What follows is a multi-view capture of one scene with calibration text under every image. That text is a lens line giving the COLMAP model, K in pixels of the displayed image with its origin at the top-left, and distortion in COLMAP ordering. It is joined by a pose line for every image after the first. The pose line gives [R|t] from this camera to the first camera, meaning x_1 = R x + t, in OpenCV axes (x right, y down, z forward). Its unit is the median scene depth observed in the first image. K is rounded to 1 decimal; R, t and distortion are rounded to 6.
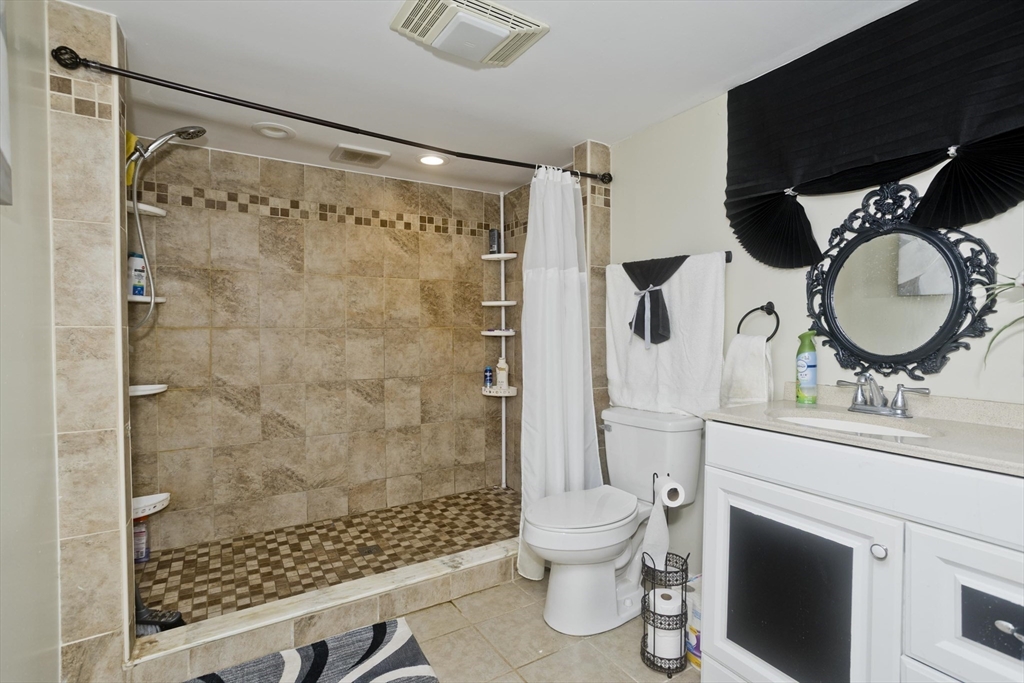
lens RADIAL K [[489.1, 0, 505.0], [0, 489.1, 336.1], [0, 0, 1]] dist [-0.016576, 0.011091]
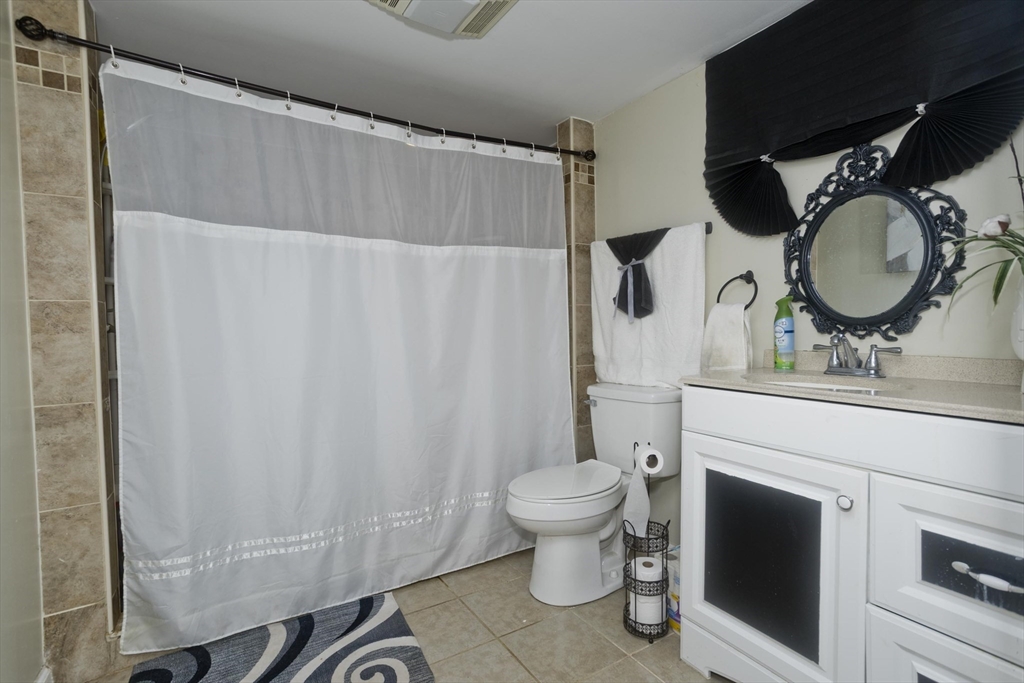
lens RADIAL K [[489.1, 0, 516.4], [0, 489.1, 344.2], [0, 0, 1]] dist [-0.016576, 0.011091]
pose [[0.999874, -0.015844, -0.000803, 0.074781], [0.015850, 0.999835, 0.008904, 0.074339], [0.000662, -0.008915, 0.999960, -0.003254]]
